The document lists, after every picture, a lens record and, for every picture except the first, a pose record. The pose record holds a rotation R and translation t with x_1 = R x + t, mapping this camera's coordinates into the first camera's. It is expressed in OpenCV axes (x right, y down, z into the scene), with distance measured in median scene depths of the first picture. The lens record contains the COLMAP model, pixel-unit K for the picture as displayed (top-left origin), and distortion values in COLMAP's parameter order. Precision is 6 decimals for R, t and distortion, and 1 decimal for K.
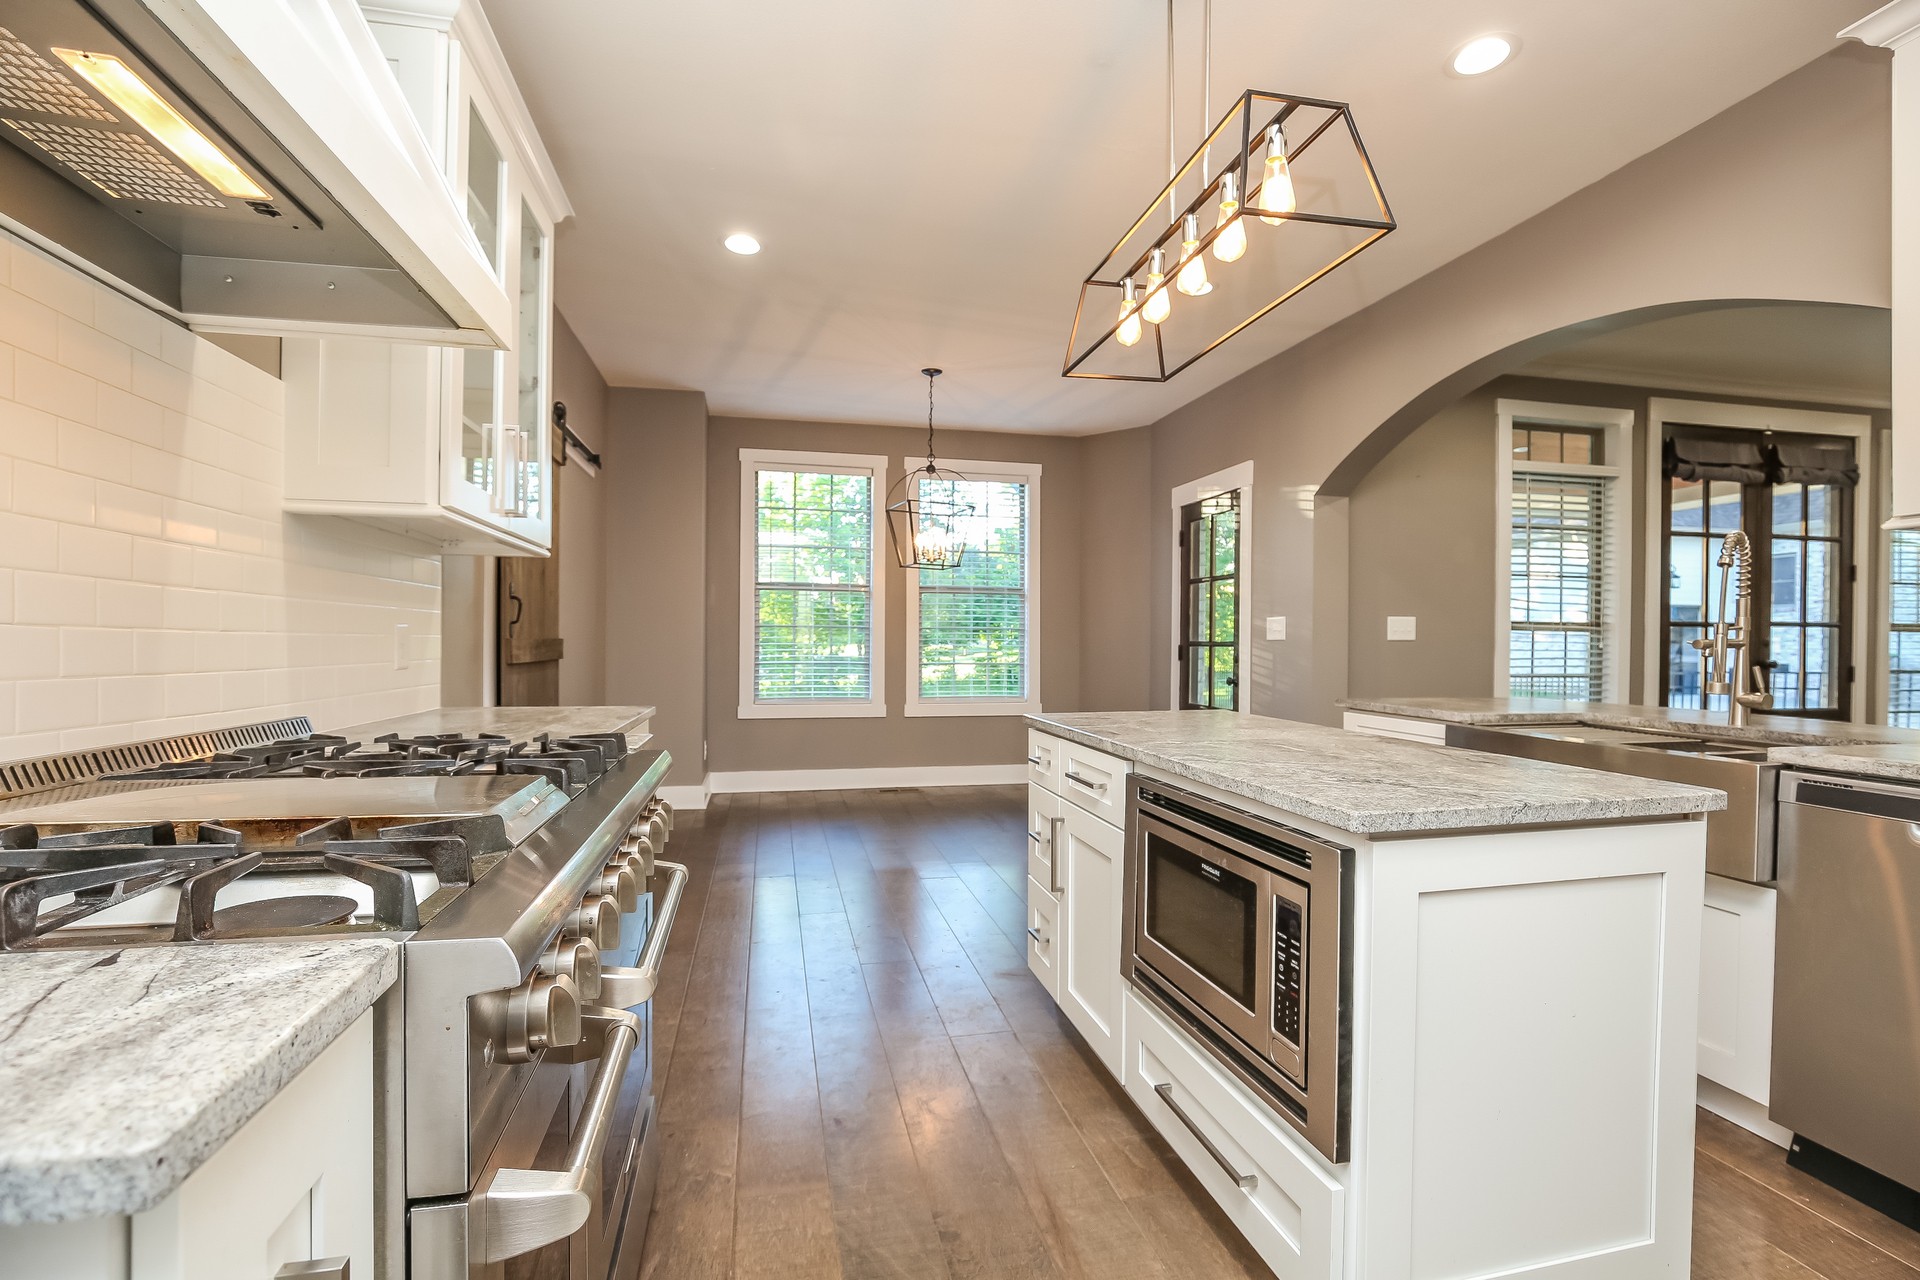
lens RADIAL K [[884.8, 0, 959.5], [0, 884.8, 650.2], [0, 0, 1]] dist [-0.015064, 0.000613]
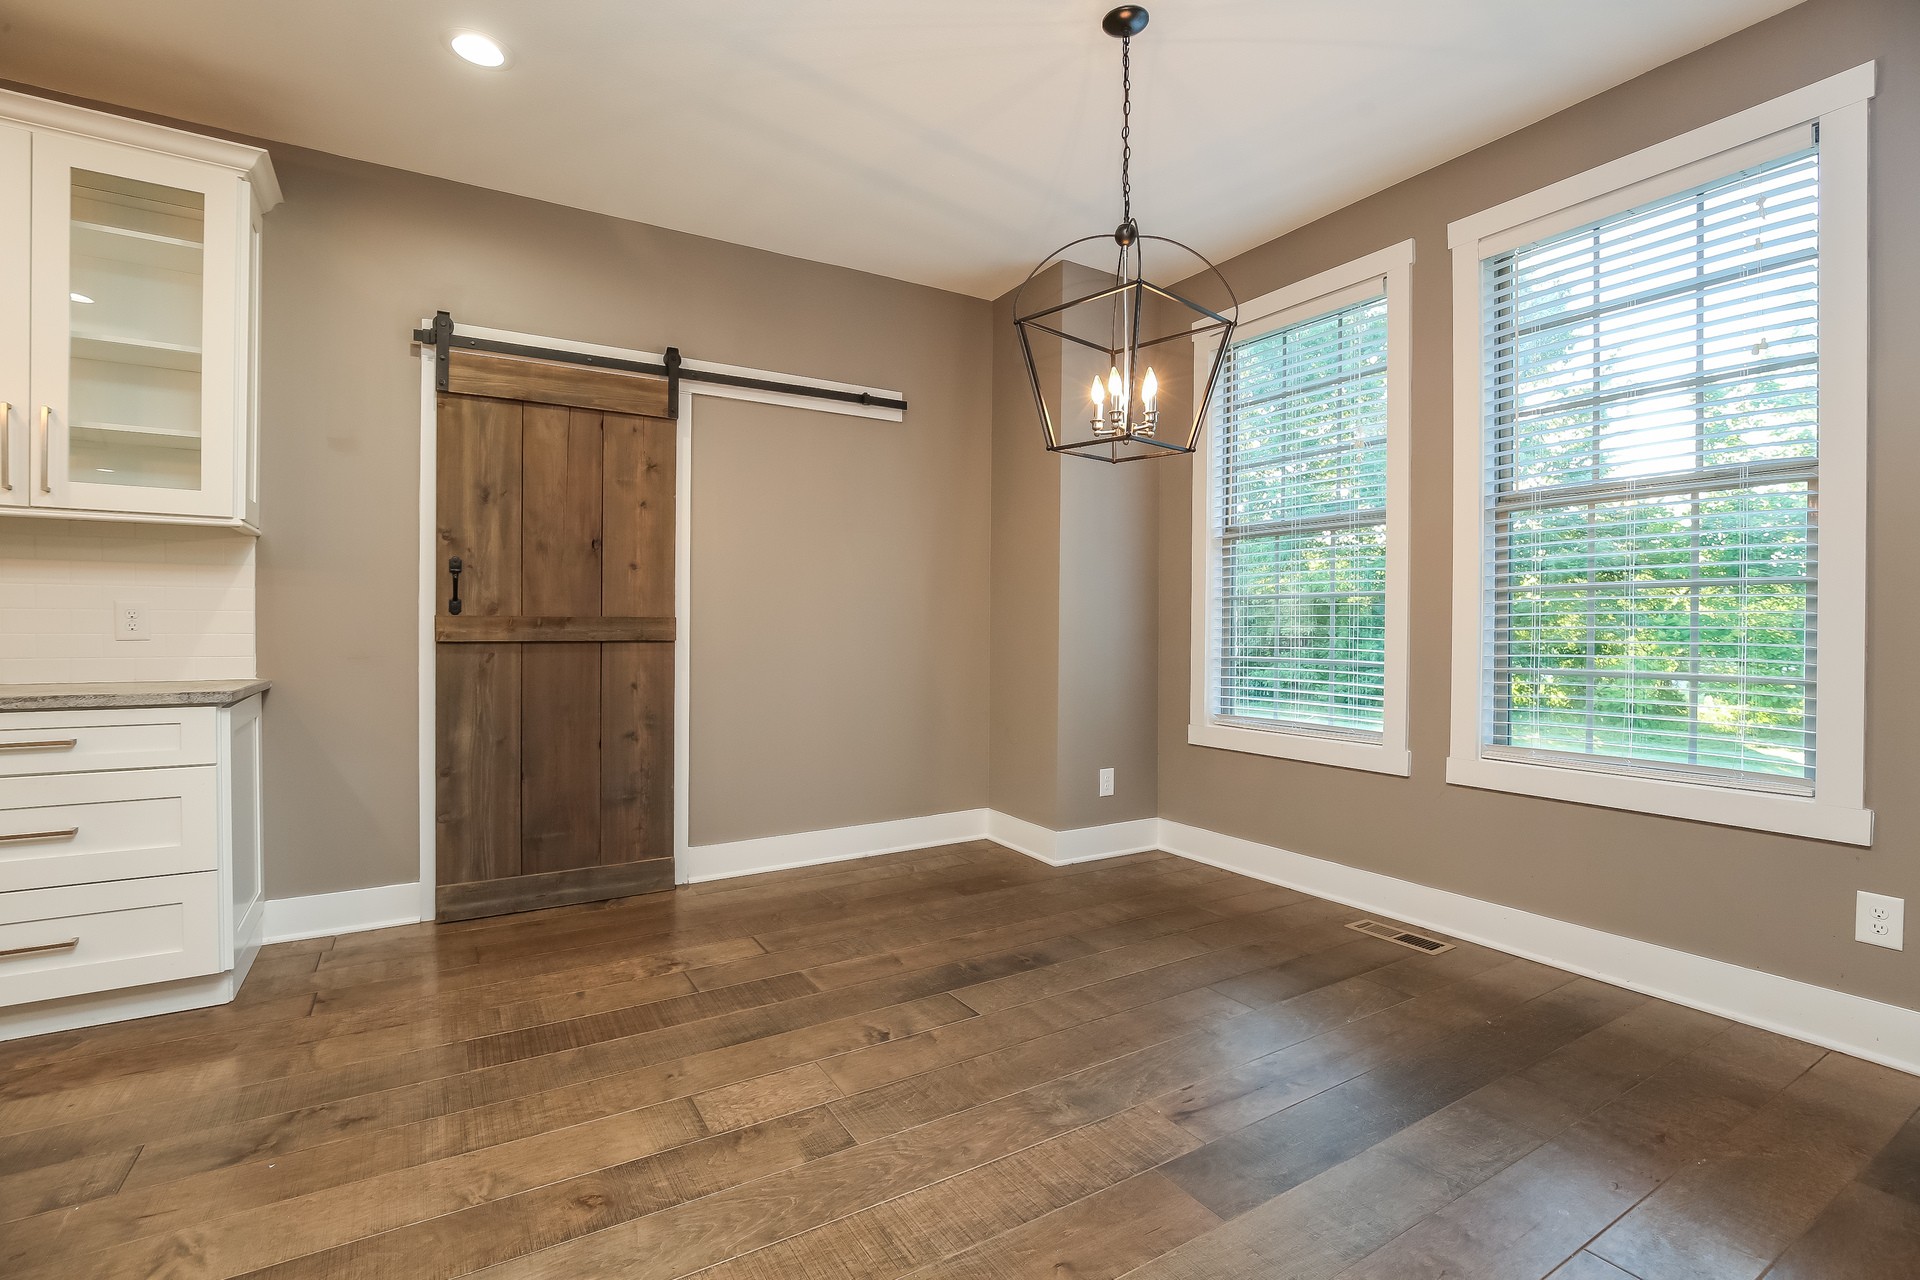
lens RADIAL K [[875.5, 0, 964.1], [0, 875.5, 633.7], [0, 0, 1]] dist [-0.015509, 0.001224]
pose [[0.335148, -0.001239, -0.942165, 0.304671], [-0.010166, 0.999936, -0.004932, 0.002435], [0.942111, 0.011231, 0.335114, 0.654888]]
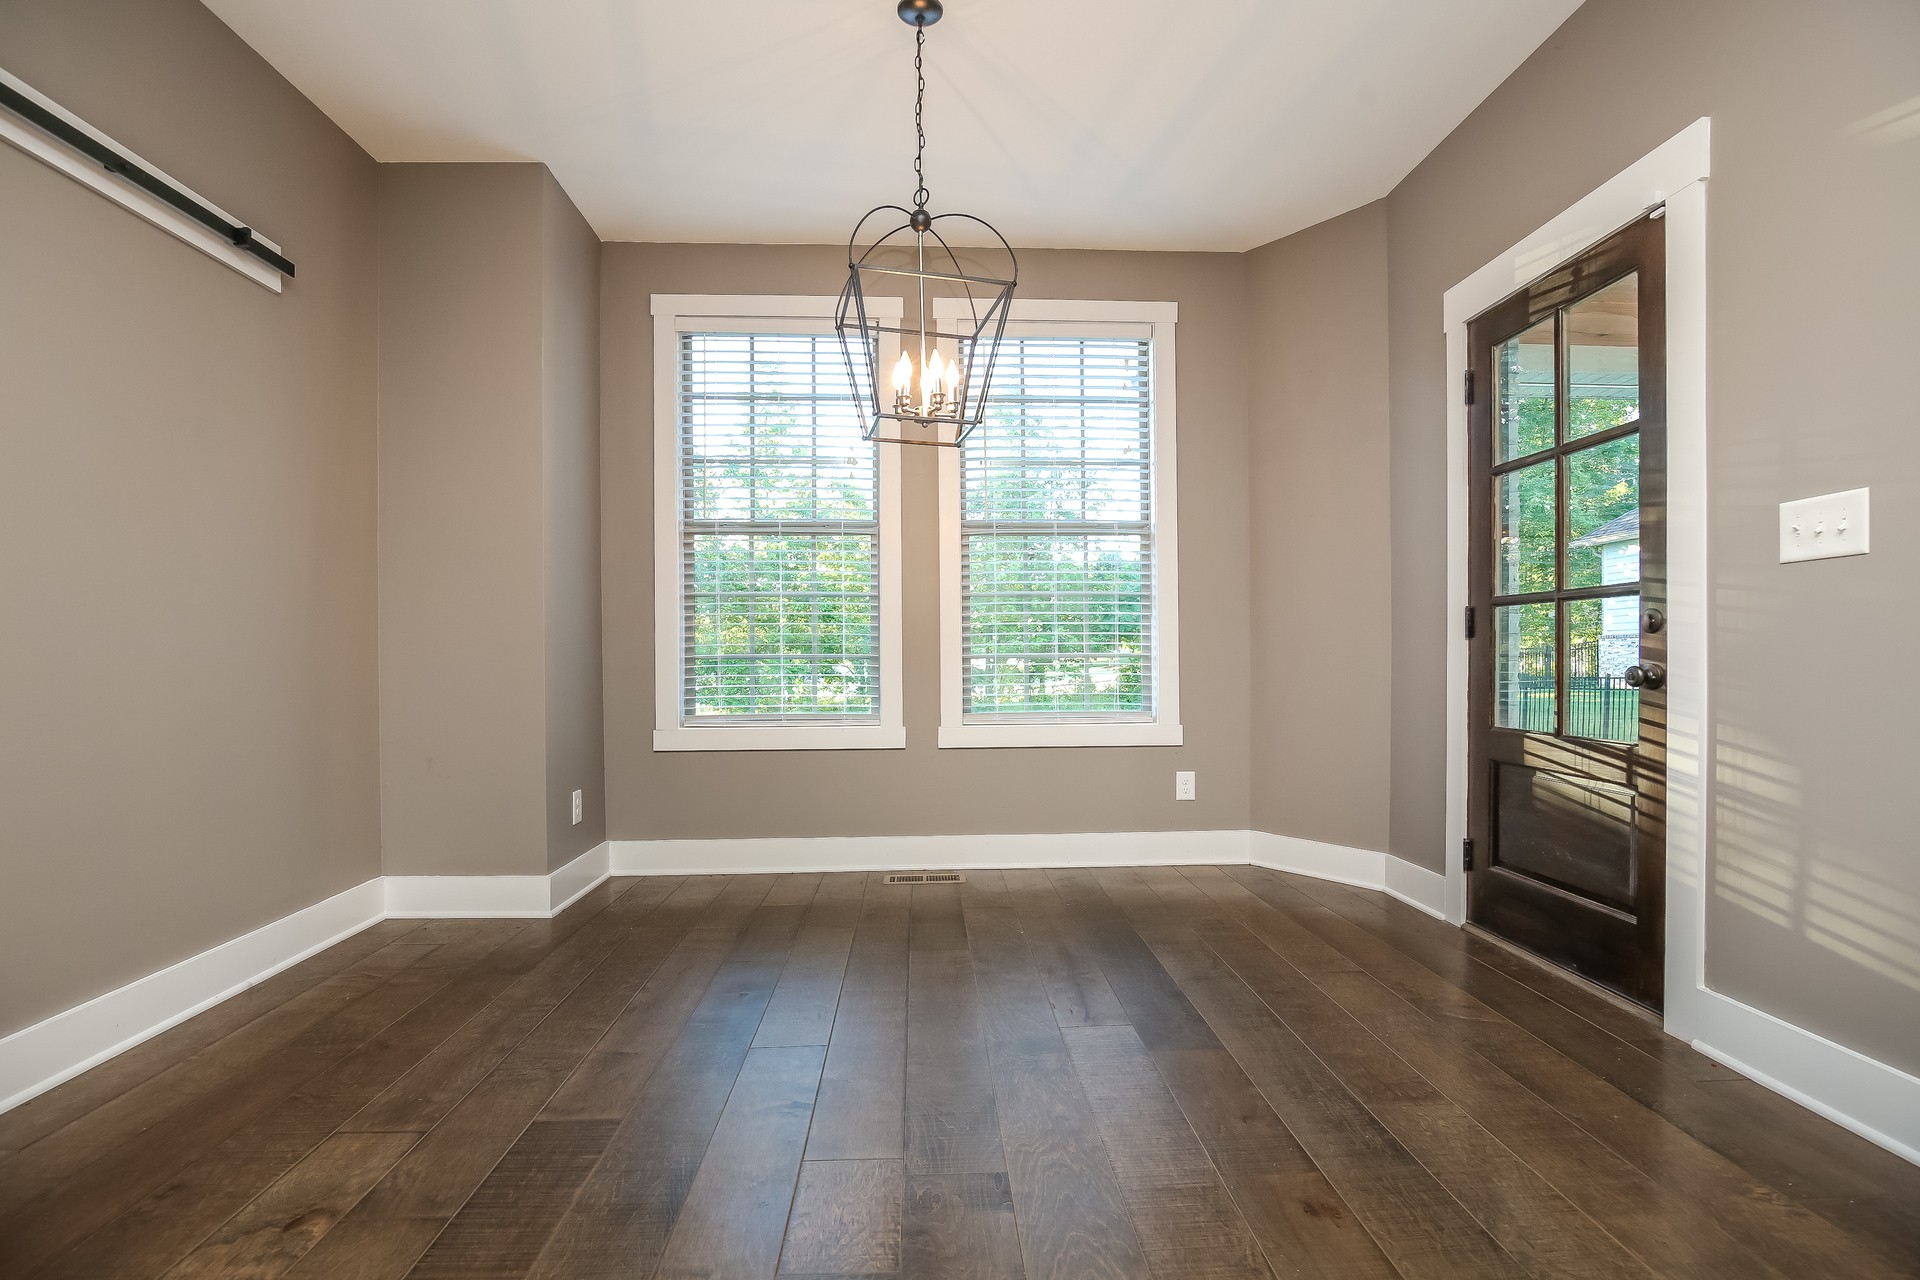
lens RADIAL K [[894.5, 0, 955.2], [0, 894.5, 660.0], [0, 0, 1]] dist [-0.000236, 0.000060]
pose [[0.985752, -0.012009, -0.167774, 0.051117], [0.011271, 0.999922, -0.005353, 0.023025], [0.167825, 0.003386, 0.985811, 0.460459]]
